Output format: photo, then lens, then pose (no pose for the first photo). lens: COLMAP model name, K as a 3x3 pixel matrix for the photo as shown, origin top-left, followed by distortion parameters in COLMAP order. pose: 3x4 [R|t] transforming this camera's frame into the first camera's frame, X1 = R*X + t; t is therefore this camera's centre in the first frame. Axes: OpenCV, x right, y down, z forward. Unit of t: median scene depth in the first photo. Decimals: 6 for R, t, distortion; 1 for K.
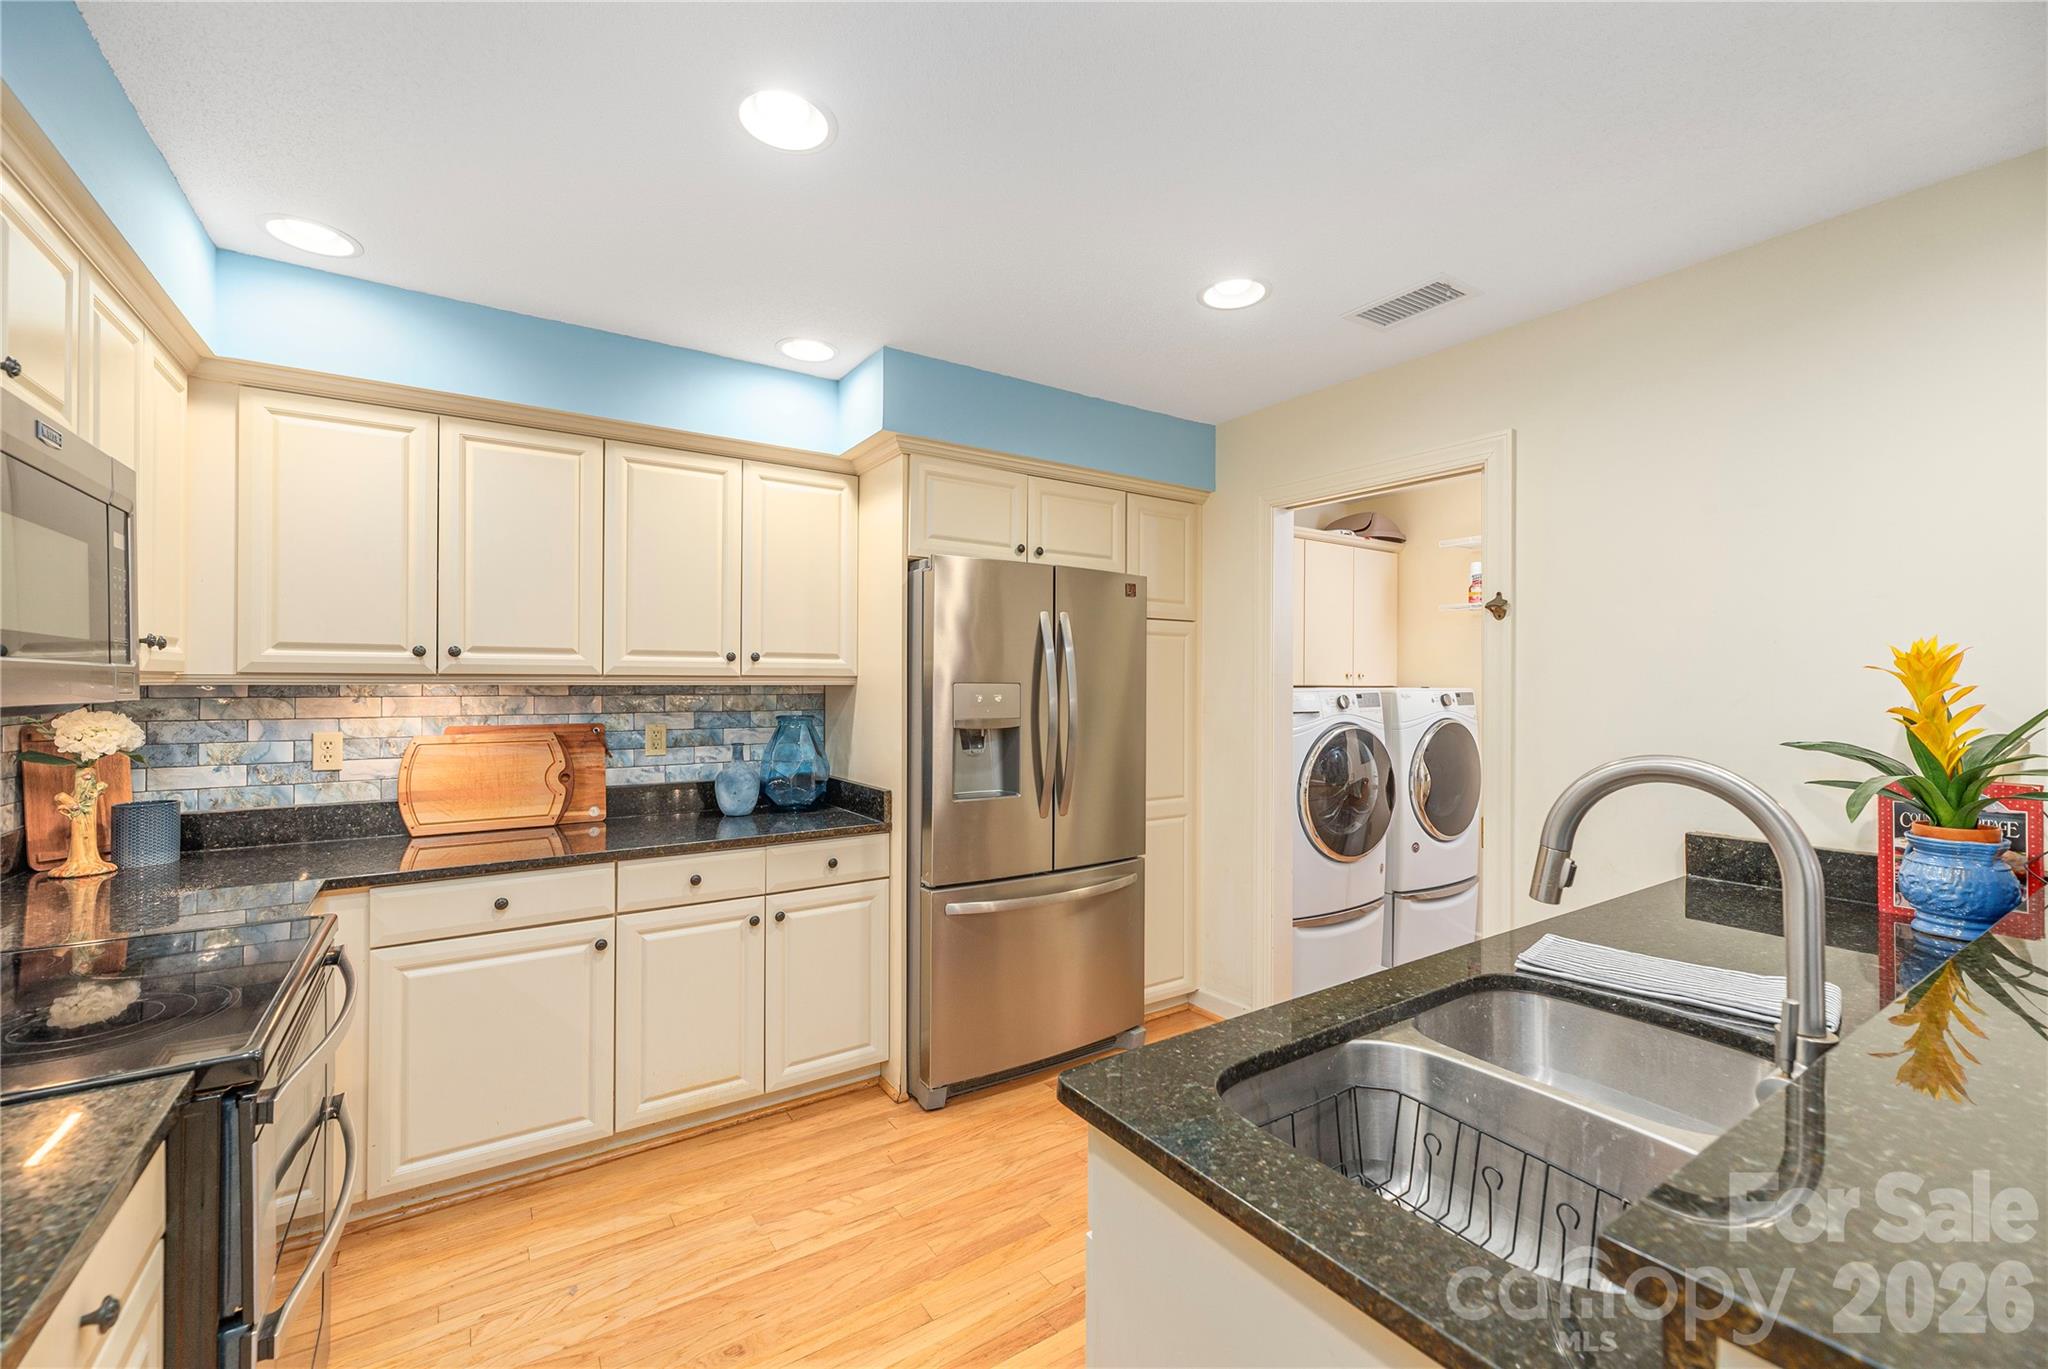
lens RADIAL K [[832.5, 0, 1022.2], [0, 832.5, 678.2], [0, 0, 1]] dist [0.000279, 0.000952]
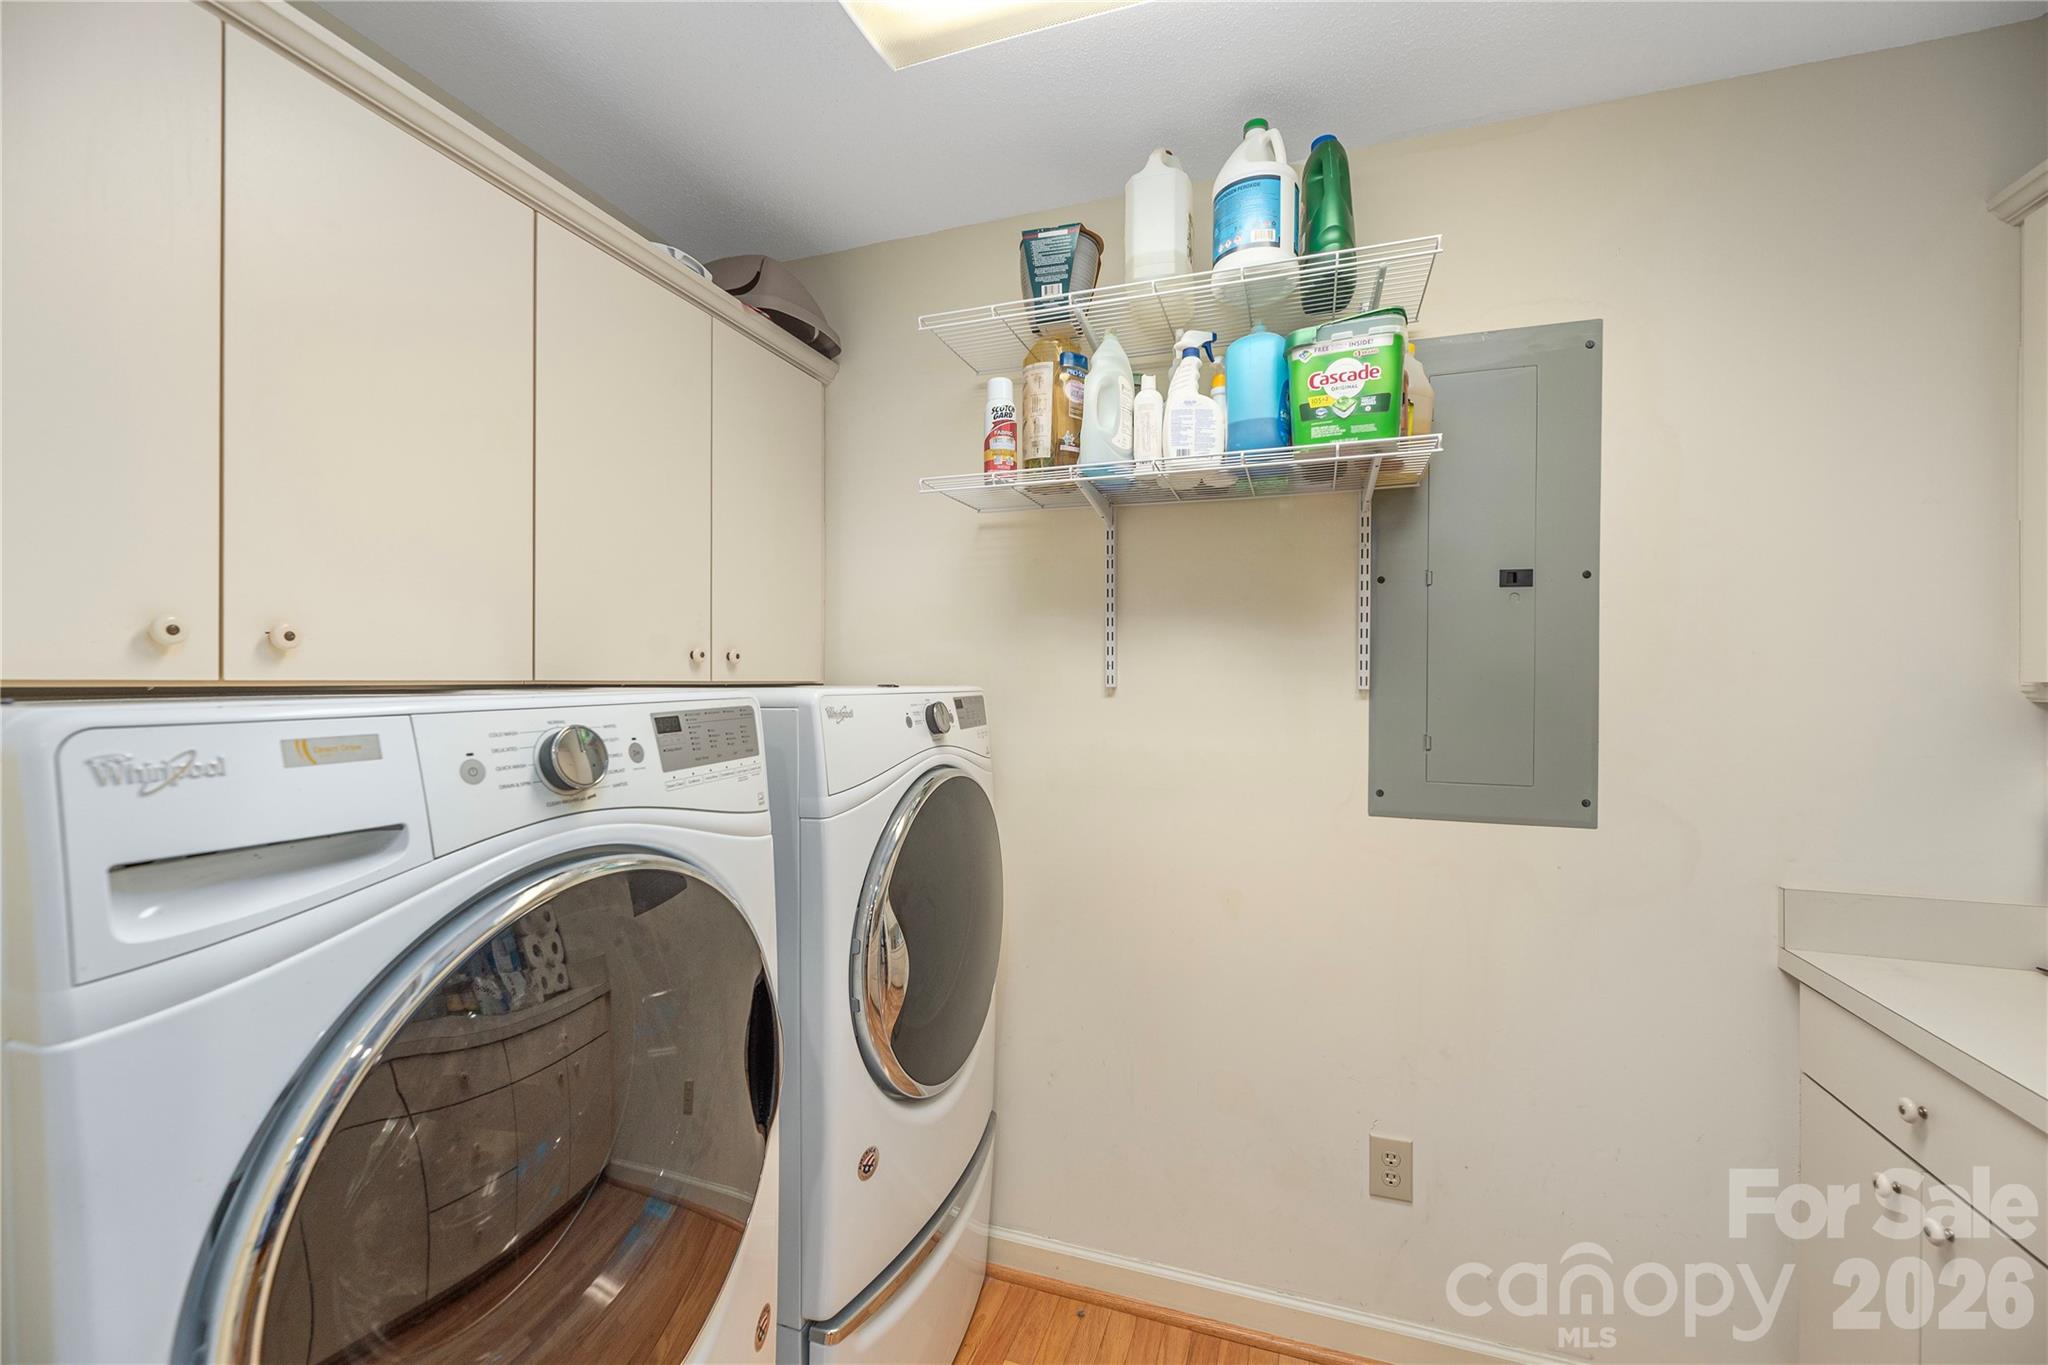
lens RADIAL K [[832.5, 0, 1023.9], [0, 832.5, 680.4], [0, 0, 1]] dist [0.000279, 0.000952]
pose [[0.796433, -0.004342, 0.604711, 0.319702], [-0.000256, 0.999972, 0.007517, 0.006160], [-0.604726, -0.006141, 0.796410, 0.694333]]
